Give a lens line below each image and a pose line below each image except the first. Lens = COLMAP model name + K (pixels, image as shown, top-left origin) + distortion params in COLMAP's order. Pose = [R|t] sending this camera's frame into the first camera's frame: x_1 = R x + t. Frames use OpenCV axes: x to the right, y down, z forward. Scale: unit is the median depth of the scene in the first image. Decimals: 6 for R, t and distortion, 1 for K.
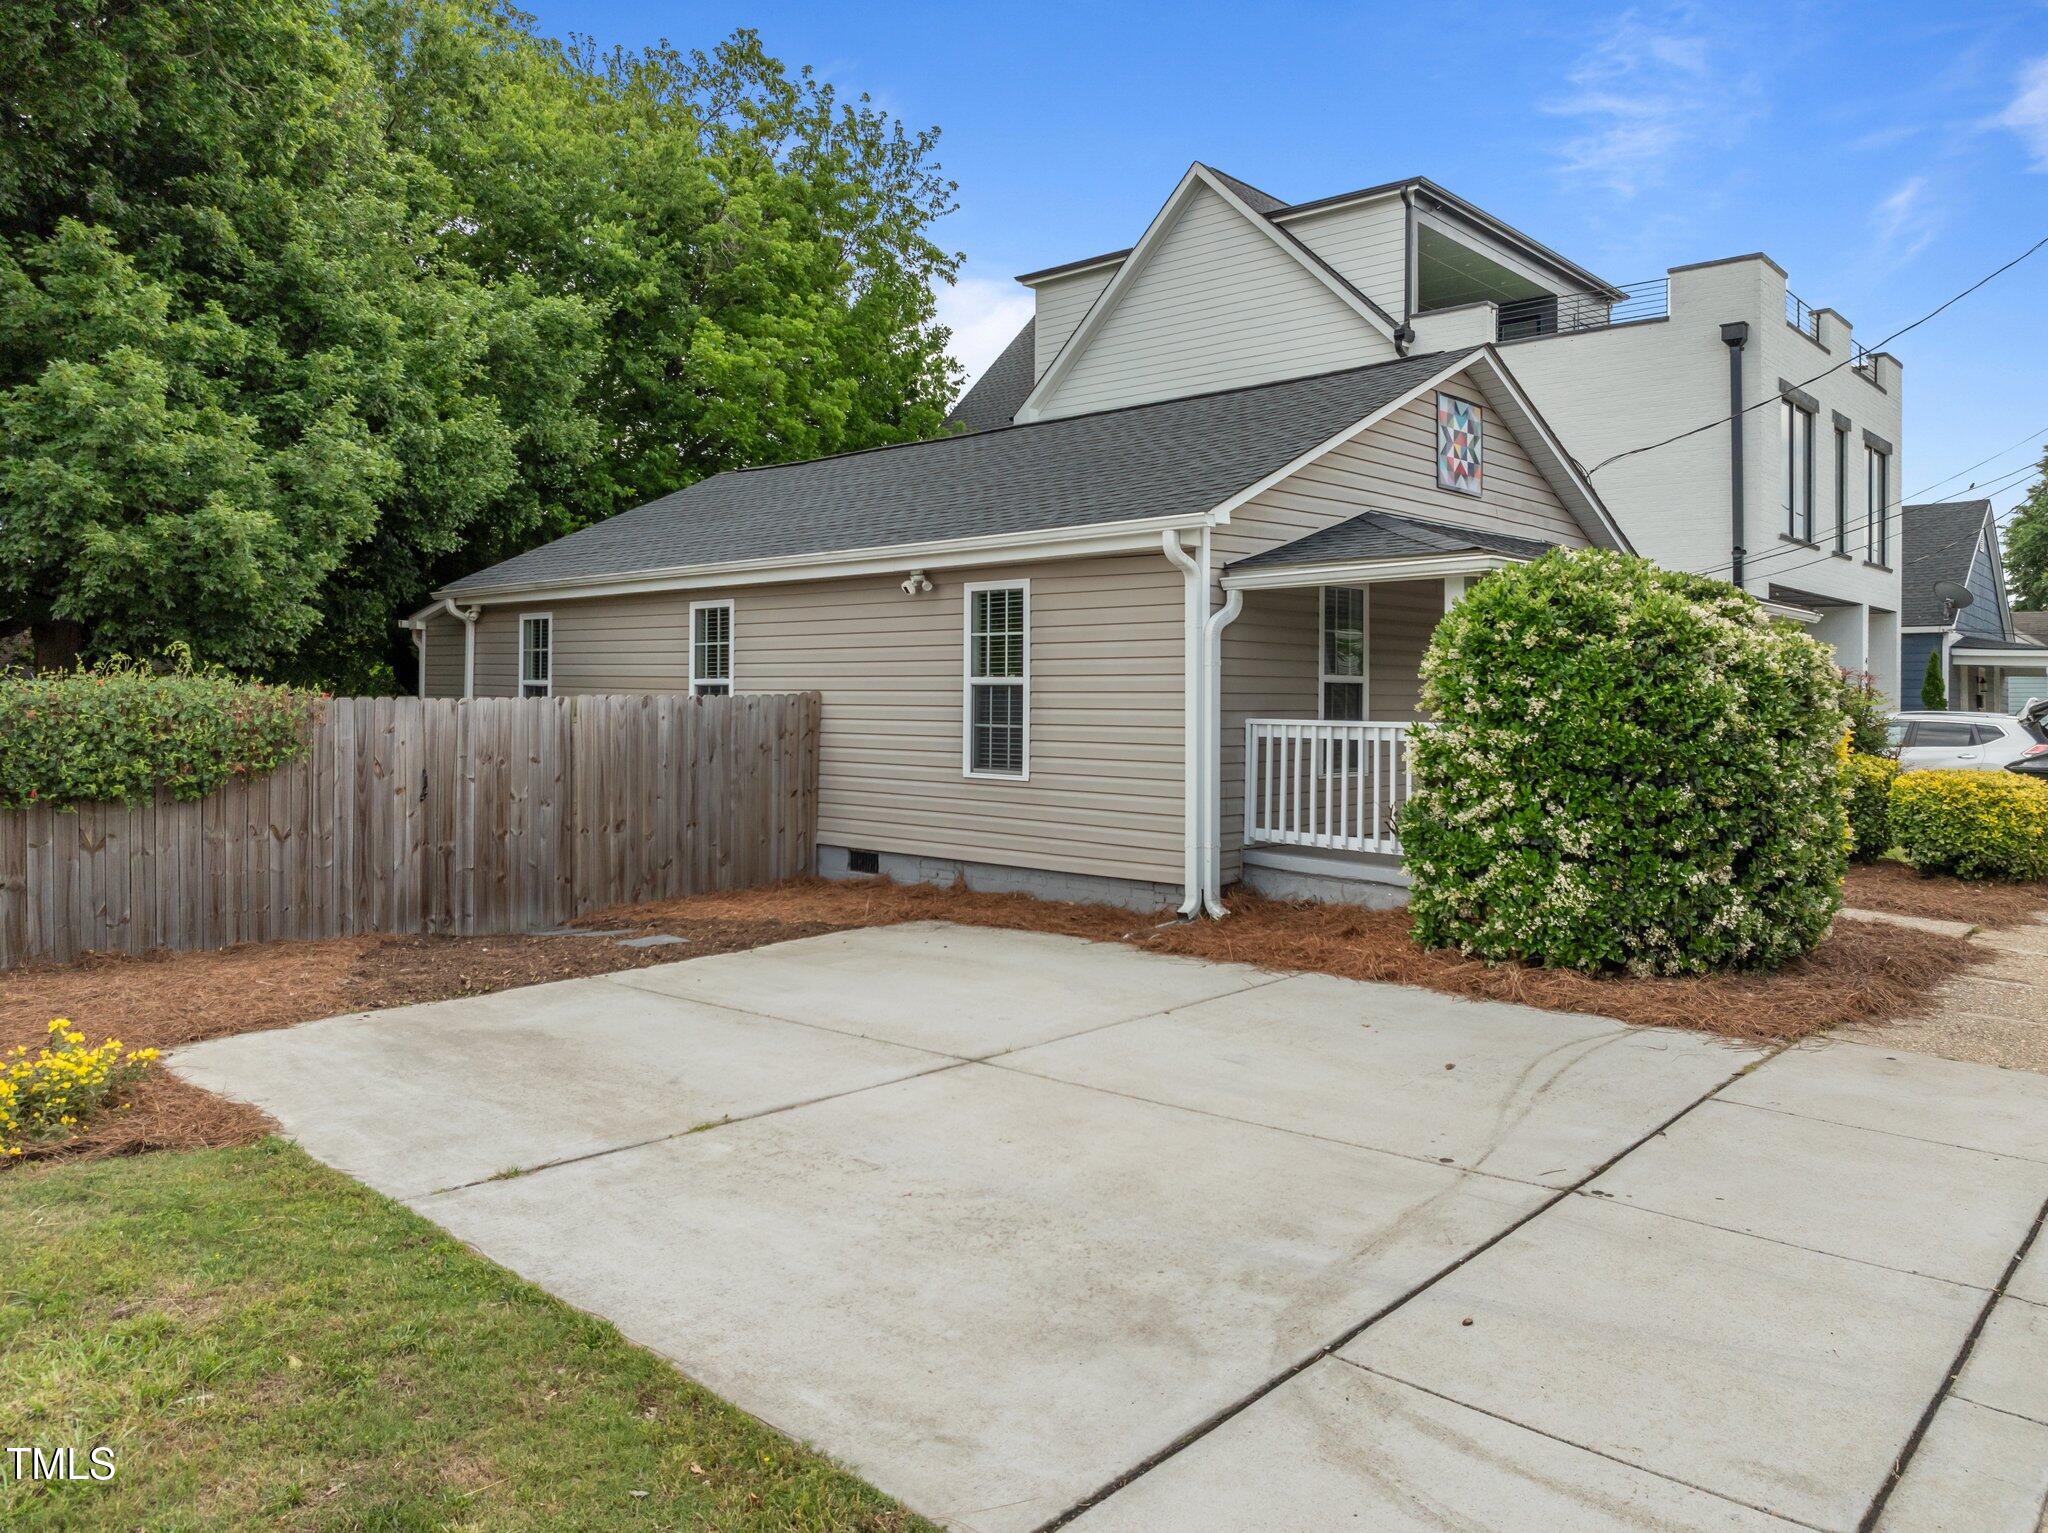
lens RADIAL K [[1465.4, 0, 1024.9], [0, 1465.4, 705.4], [0, 0, 1]] dist [-0.035527, -0.003535]
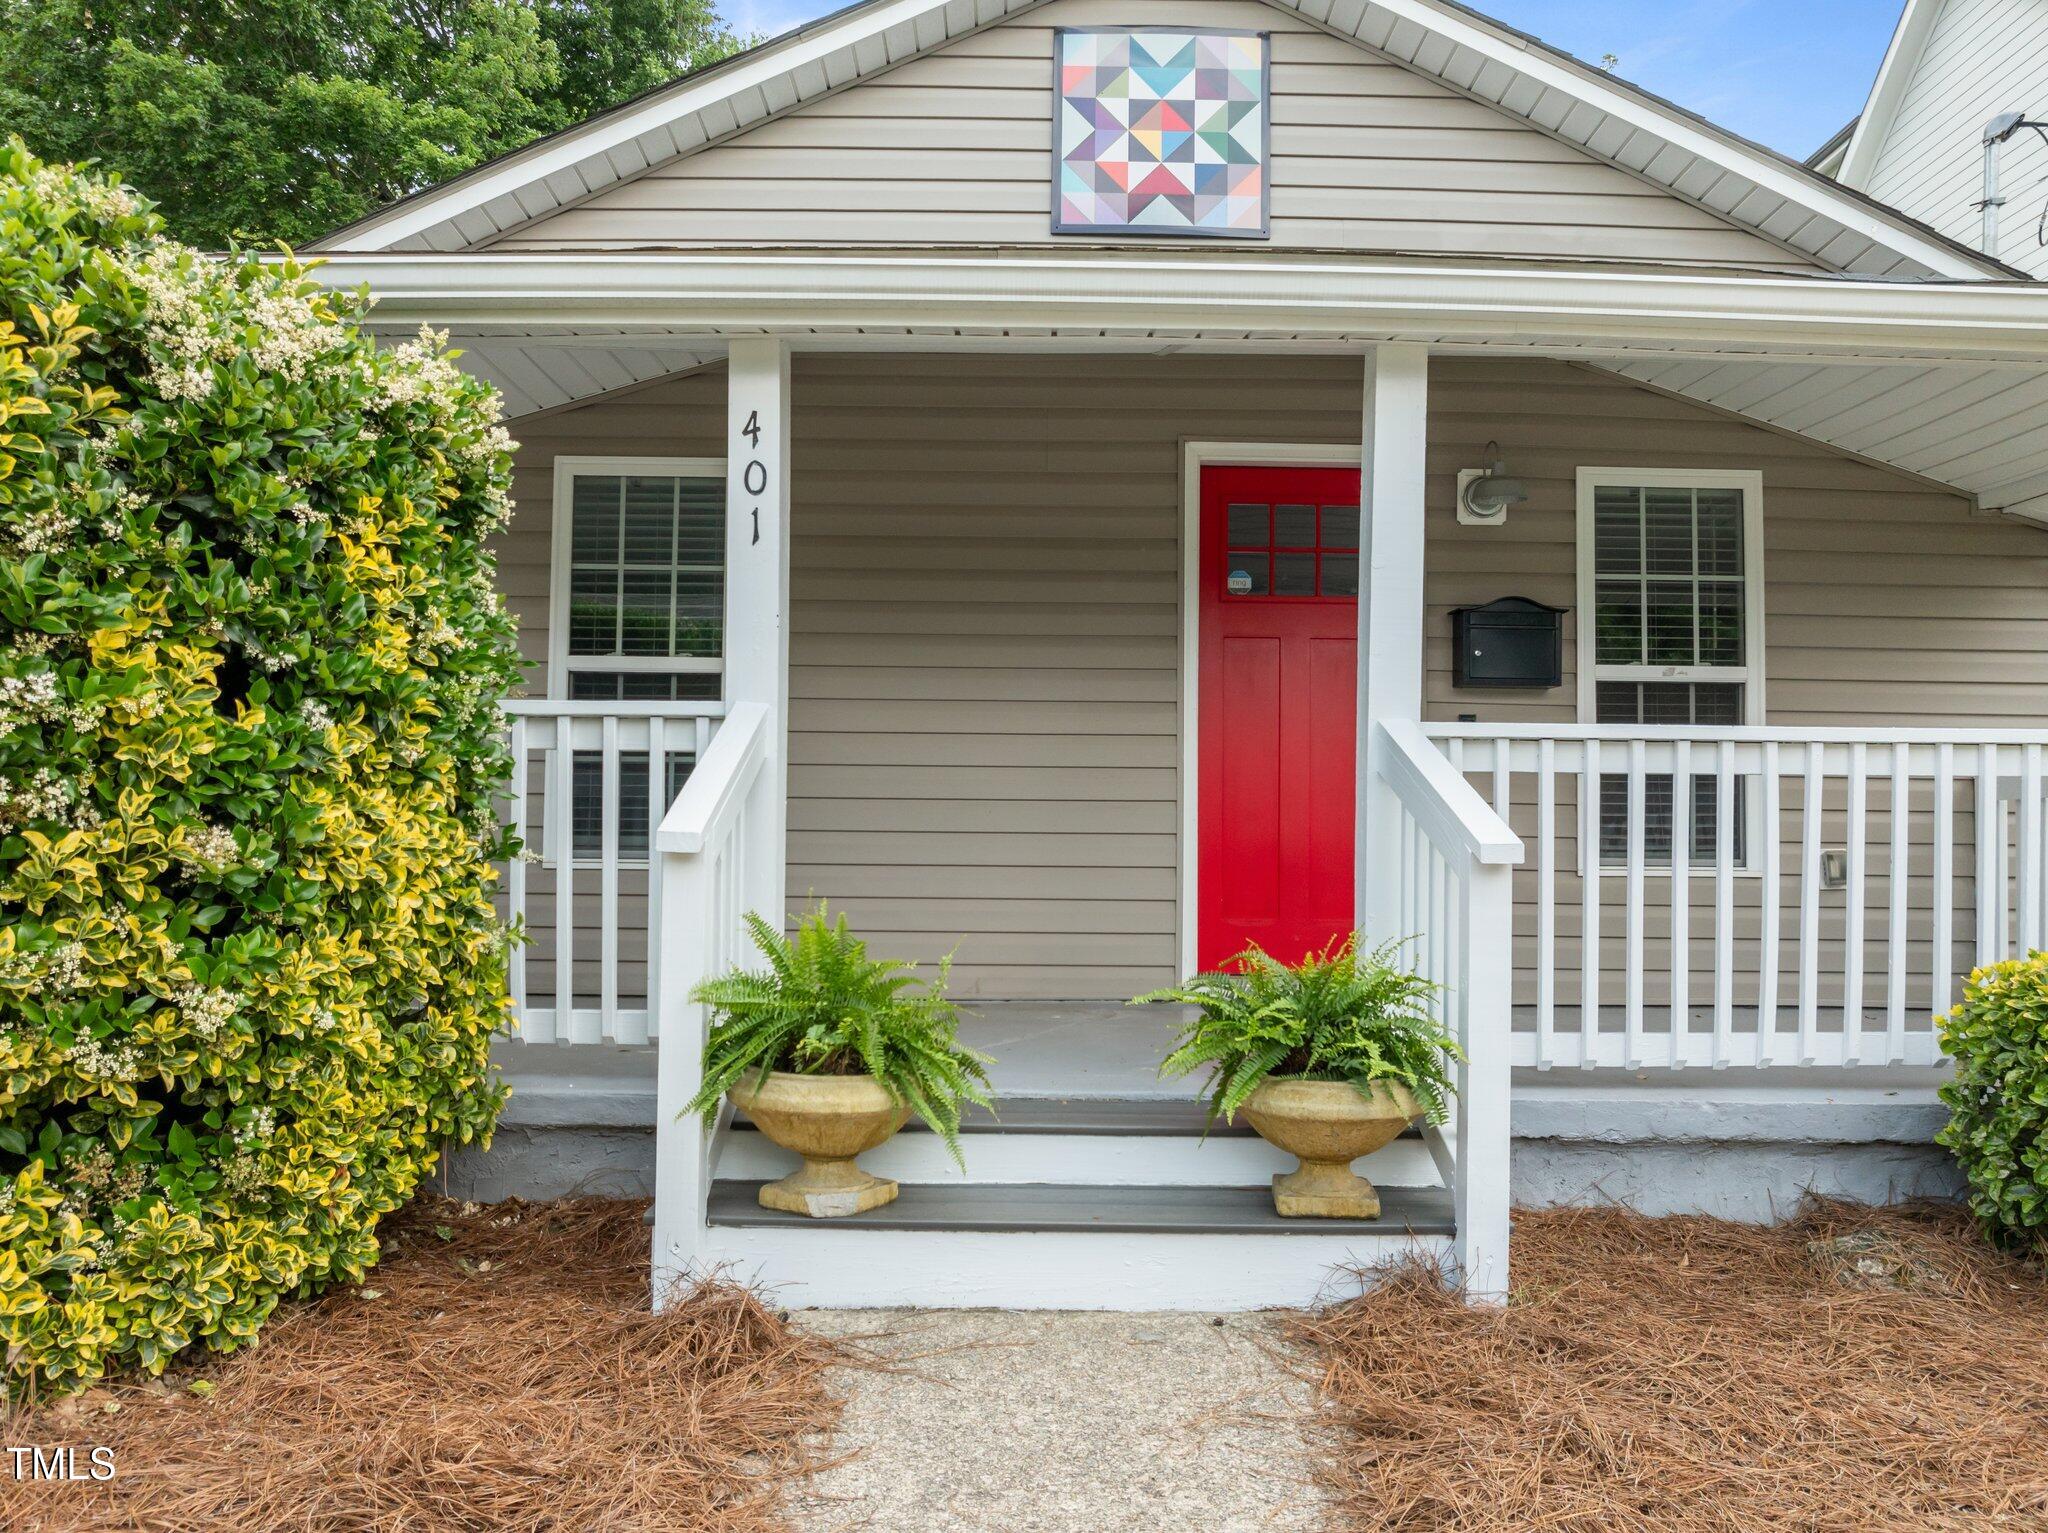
lens RADIAL K [[1465.4, 0, 1023.8], [0, 1465.4, 804.1], [0, 0, 1]] dist [-0.068579, 0.039293]
pose [[0.690658, -0.018873, -0.722936, 0.637567], [-0.012460, 0.999200, -0.037988, 0.043942], [0.723075, 0.035245, 0.689870, 0.748453]]
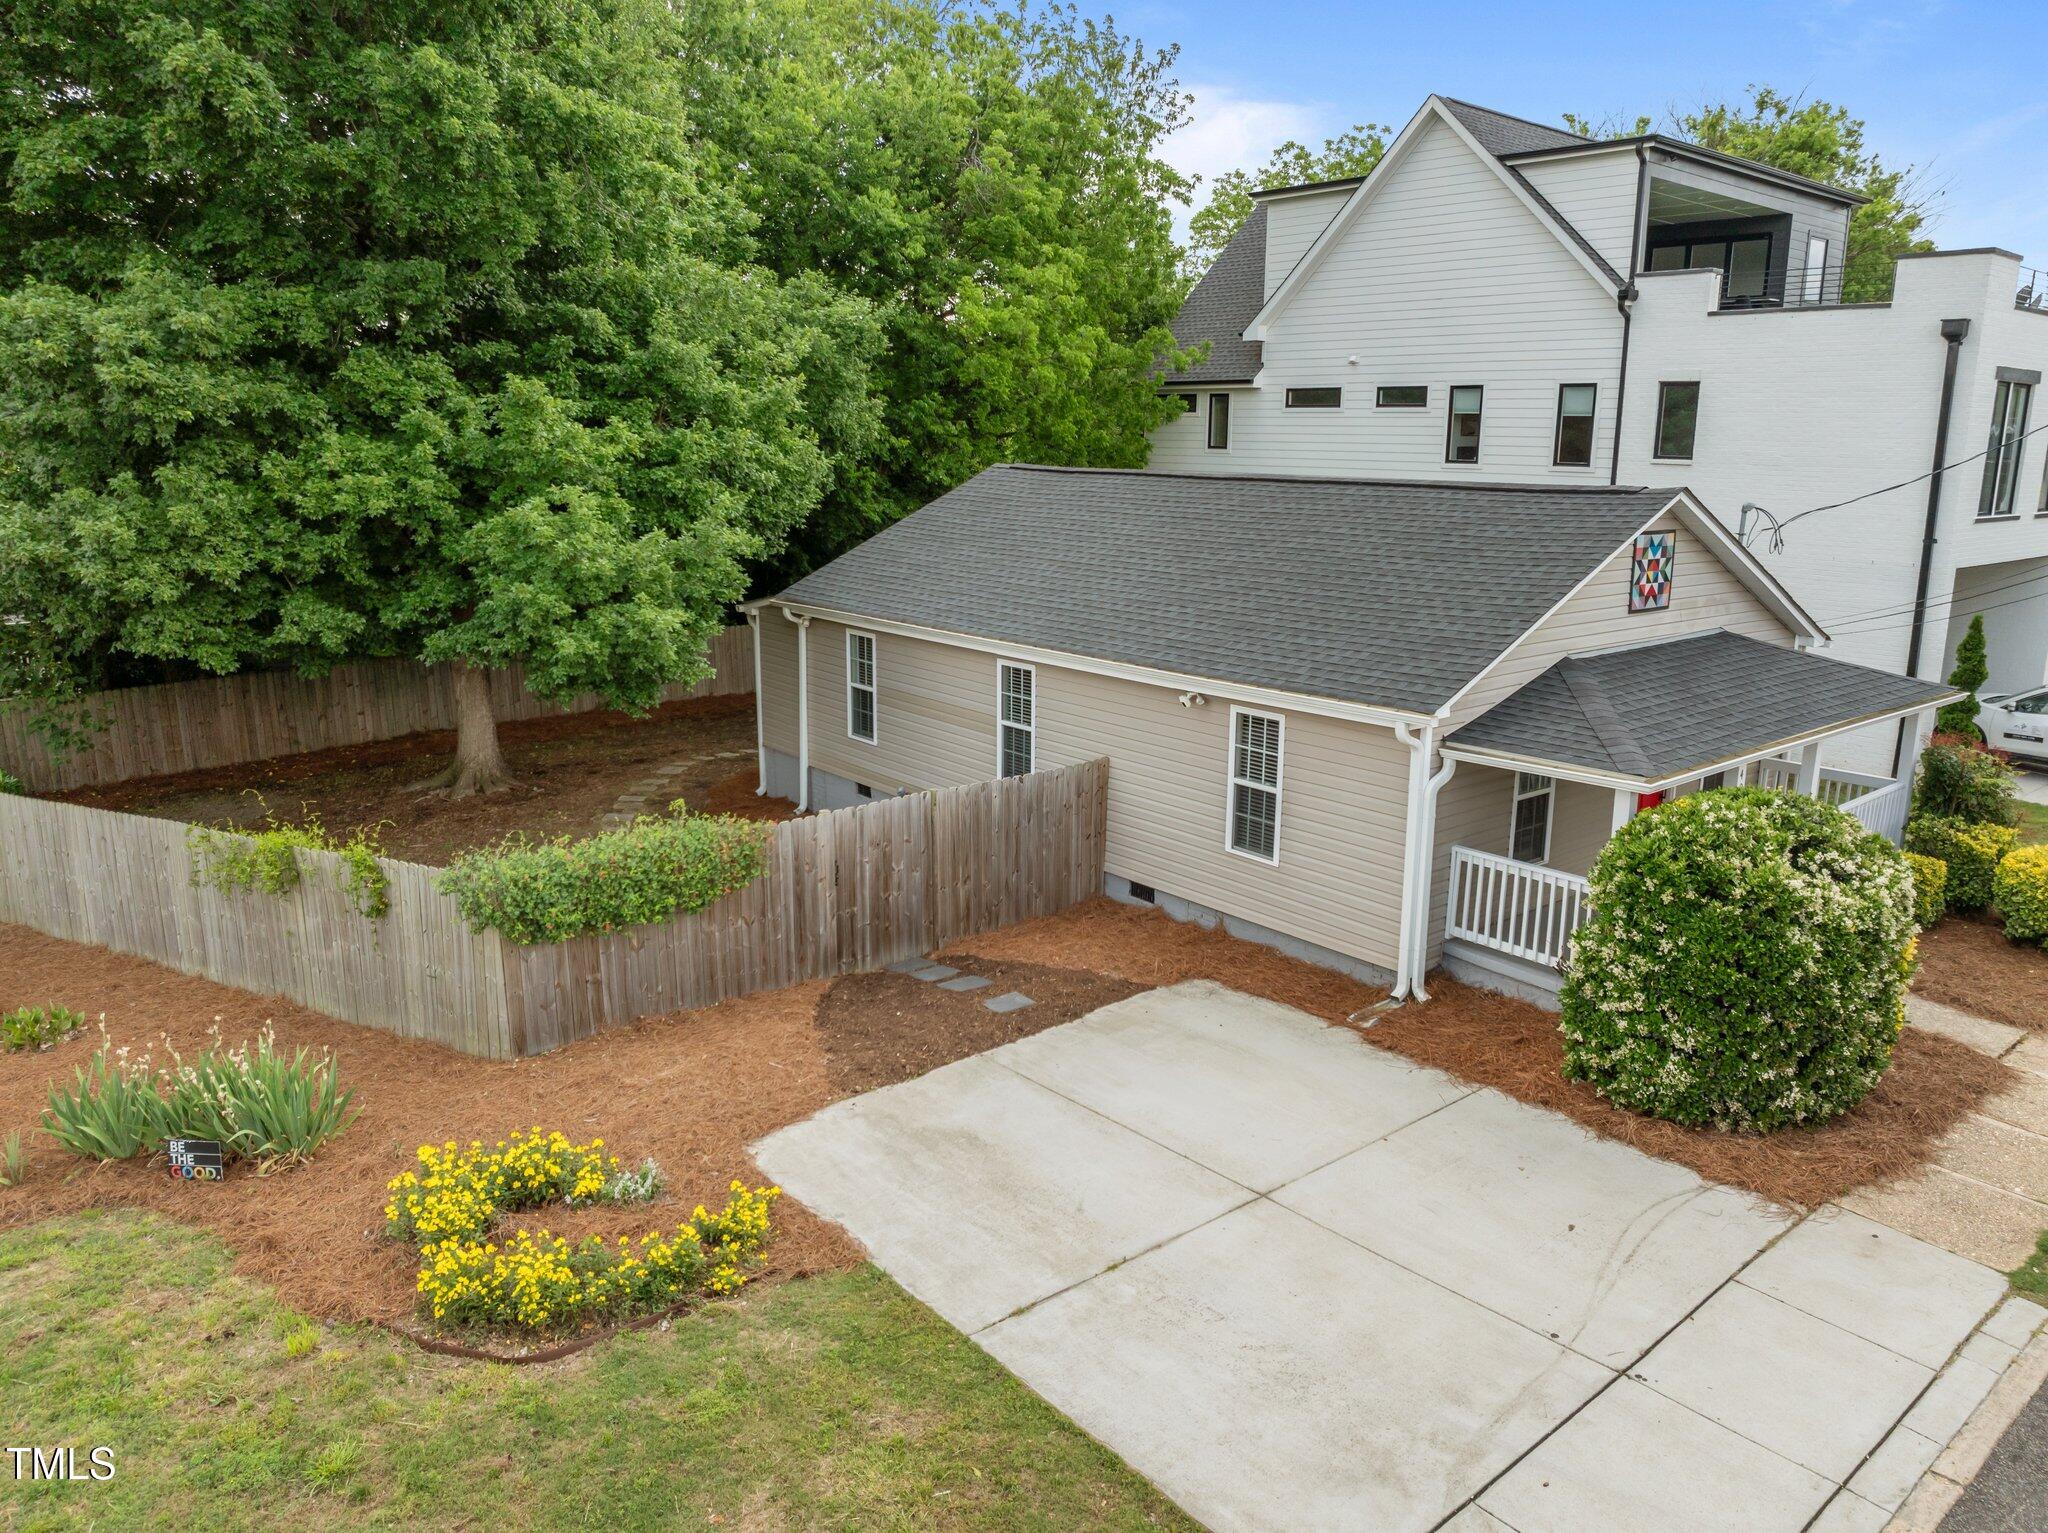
lens RADIAL K [[1436.3, 0, 1024.0], [0, 1436.3, 766.5], [0, 0, 1]] dist [-0.015613, -0.065893]
pose [[0.991291, 0.029027, -0.128450, -0.058343], [-0.000070, 0.975520, 0.219911, -0.306002], [0.131689, -0.217986, 0.967026, -0.240277]]
